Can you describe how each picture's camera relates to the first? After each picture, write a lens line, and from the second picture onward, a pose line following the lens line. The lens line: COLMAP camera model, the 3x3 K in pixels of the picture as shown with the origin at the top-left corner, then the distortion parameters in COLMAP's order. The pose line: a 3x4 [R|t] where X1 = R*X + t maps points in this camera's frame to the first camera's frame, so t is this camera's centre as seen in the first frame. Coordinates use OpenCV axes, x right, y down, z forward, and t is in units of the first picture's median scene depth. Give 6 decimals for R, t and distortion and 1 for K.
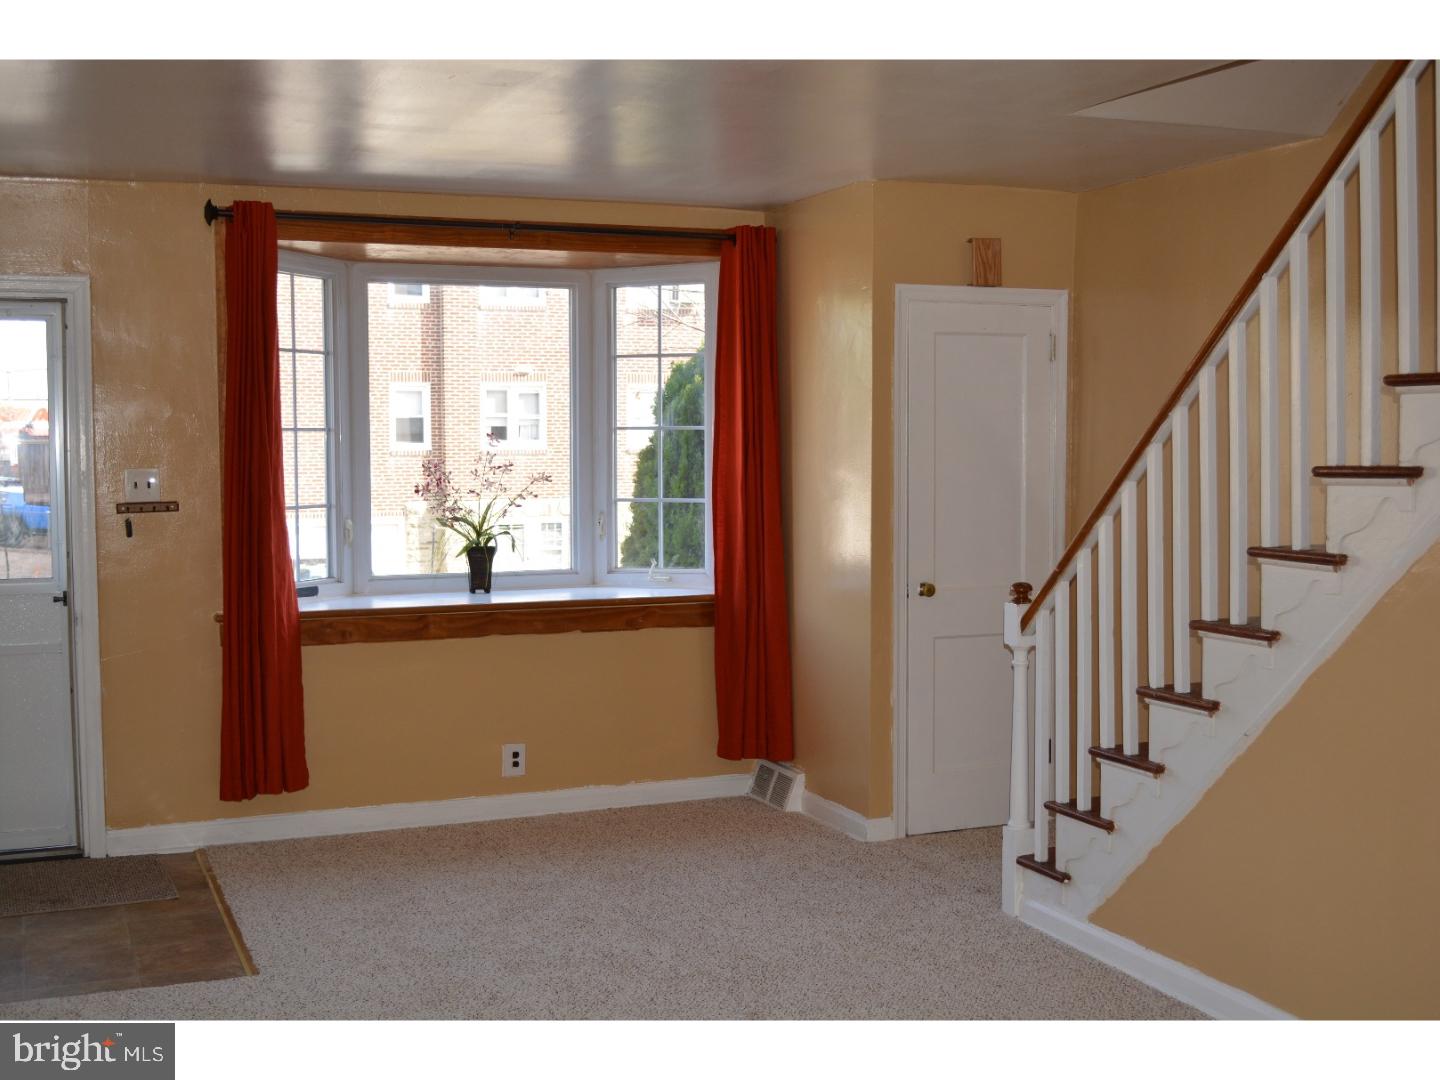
lens RADIAL K [[1668.5, 0, 708.5], [0, 1668.5, 537.3], [0, 0, 1]] dist [-0.045932, 0.000000]
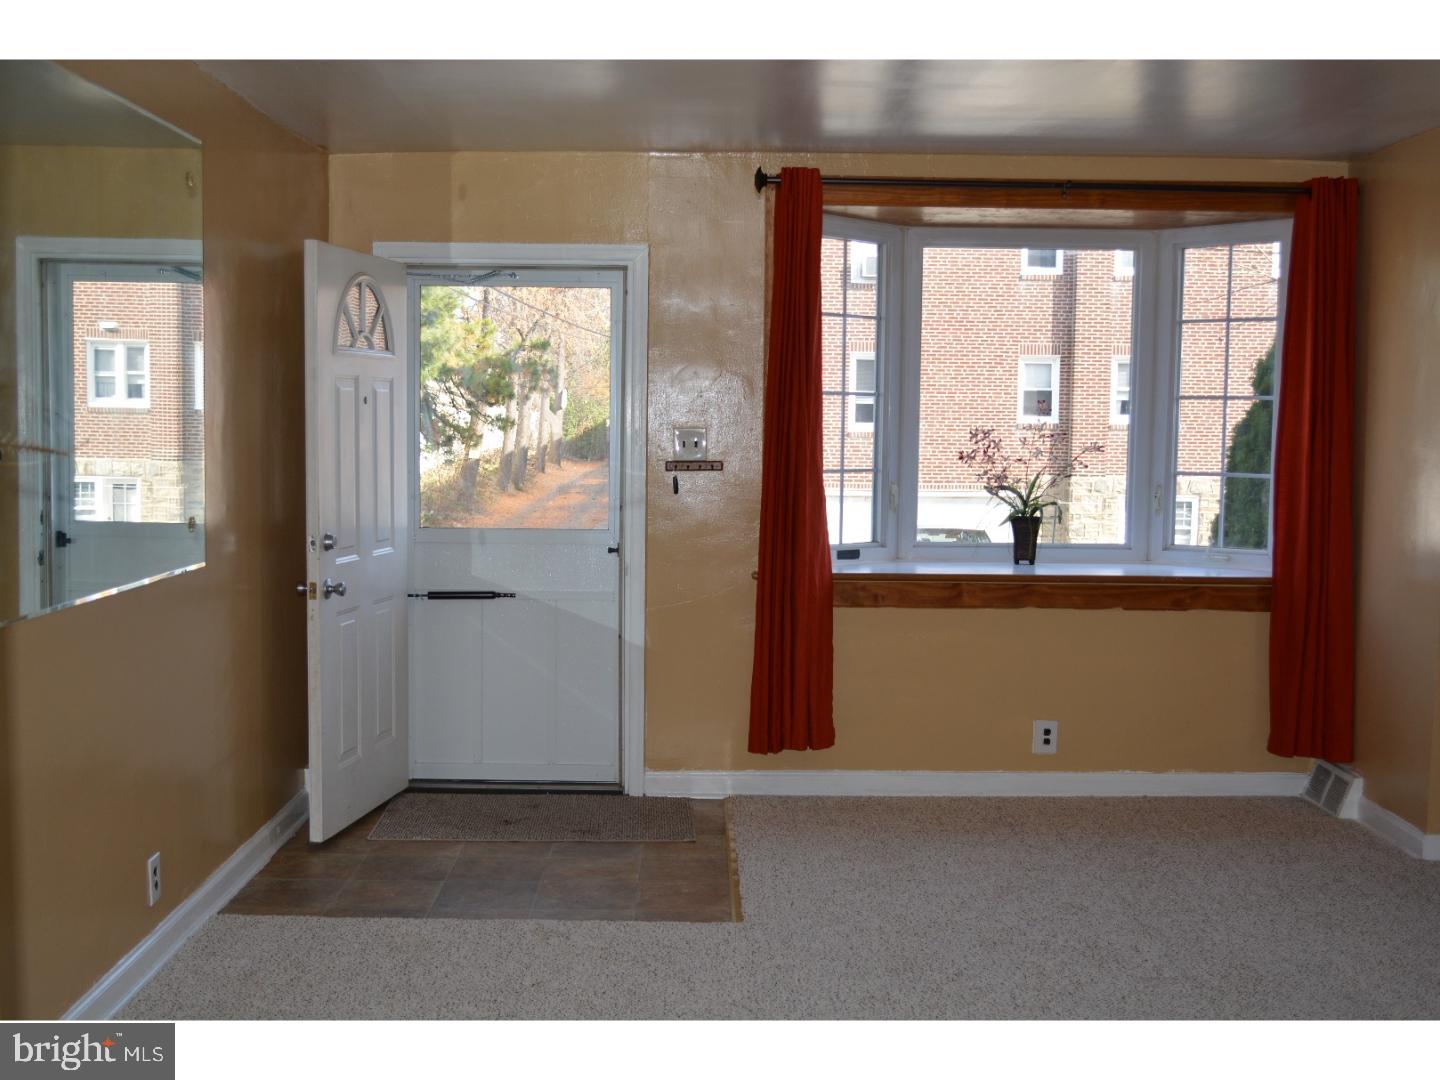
lens RADIAL K [[1668.5, 0, 708.8], [0, 1668.5, 544.7], [0, 0, 1]] dist [-0.045932, 0.000000]
pose [[0.928102, 0.043506, -0.369776, 0.059321], [-0.036174, 0.998988, 0.026744, 0.002992], [0.370565, -0.011445, 0.928736, 0.029212]]
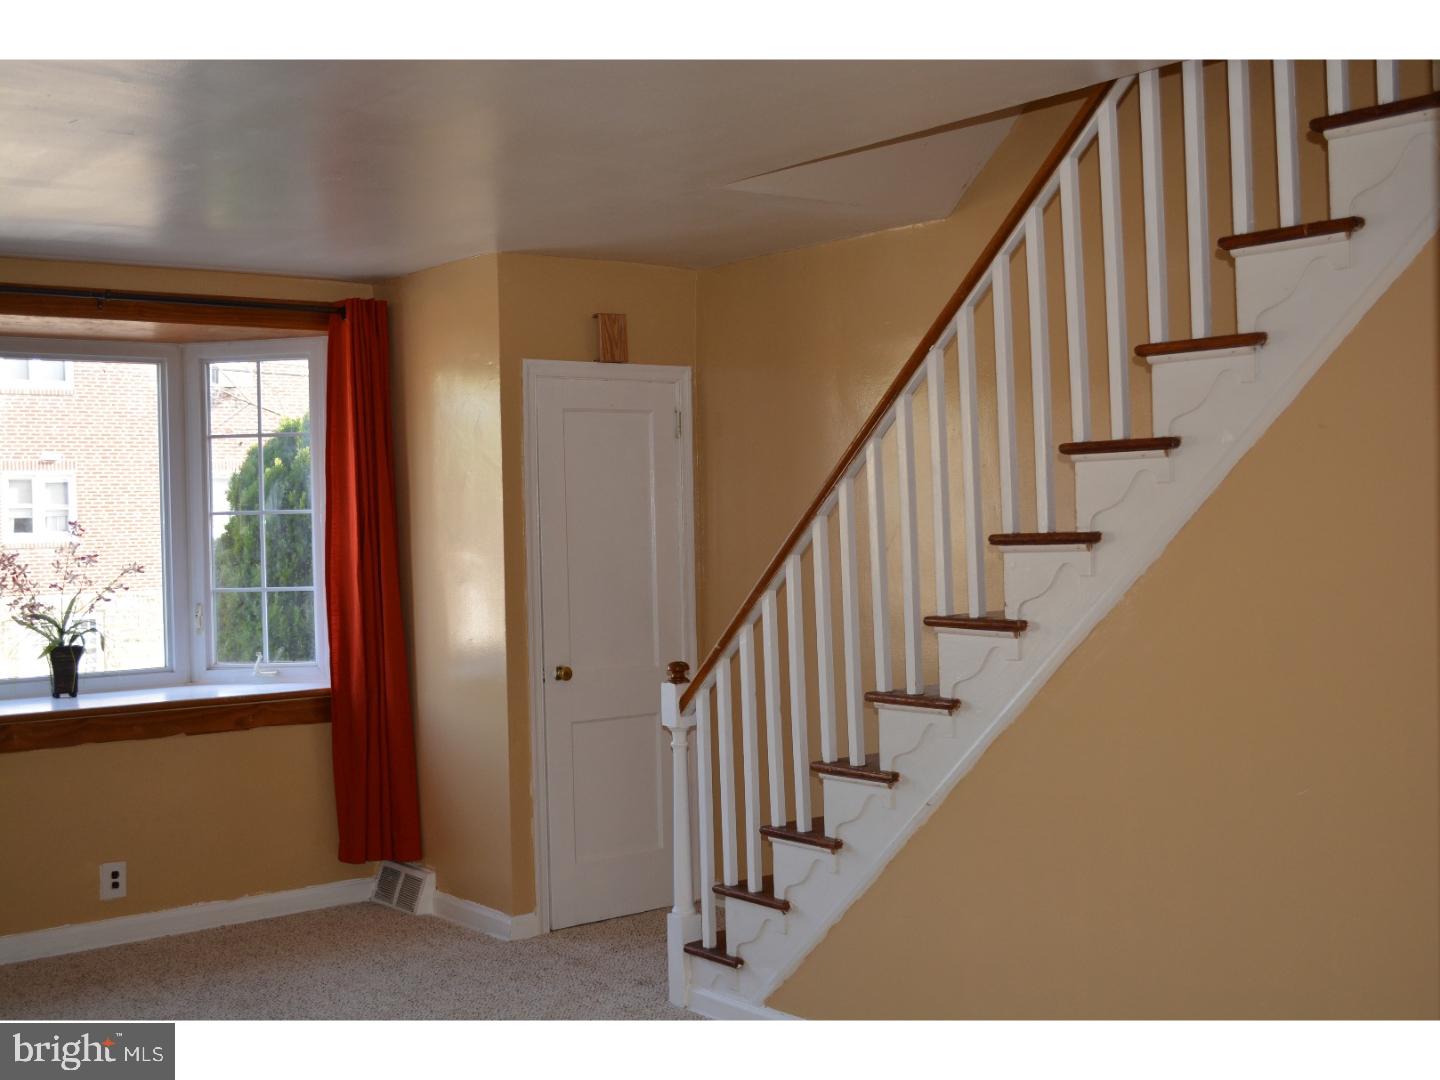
lens RADIAL K [[1668.5, 0, 711.1], [0, 1668.5, 544.0], [0, 0, 1]] dist [-0.045932, 0.000000]
pose [[0.962075, -0.021872, 0.271905, -0.048204], [0.034487, 0.998535, -0.041704, -0.000223], [-0.270595, 0.049500, 0.961420, 0.041621]]
